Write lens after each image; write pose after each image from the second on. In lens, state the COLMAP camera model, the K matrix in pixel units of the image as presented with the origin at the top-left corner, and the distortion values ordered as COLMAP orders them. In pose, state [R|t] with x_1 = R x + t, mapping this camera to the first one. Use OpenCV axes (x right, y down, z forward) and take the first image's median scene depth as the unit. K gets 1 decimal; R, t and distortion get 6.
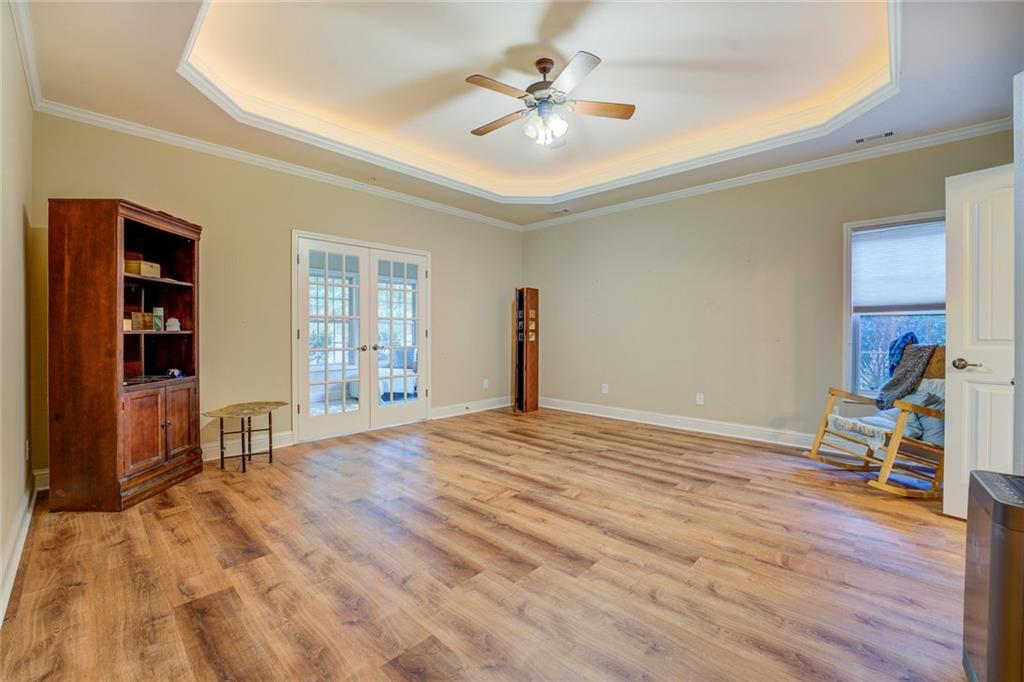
lens RADIAL K [[423.1, 0, 489.0], [0, 423.1, 329.7], [0, 0, 1]] dist [-0.013599, 0.000657]
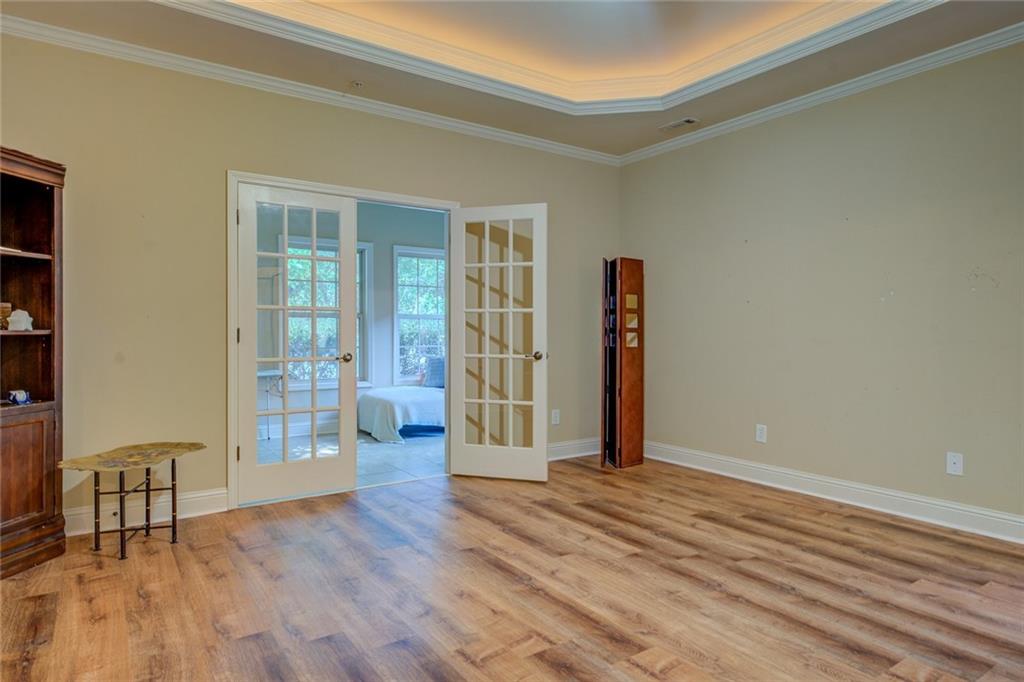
lens RADIAL K [[592.8, 0, 500.7], [0, 592.8, 325.1], [0, 0, 1]] dist [0.015068, 0.000296]
pose [[0.981727, -0.000662, -0.190294, 0.118168], [-0.000234, 0.999989, -0.004685, -0.000527], [0.190295, 0.004644, 0.981716, 0.219021]]
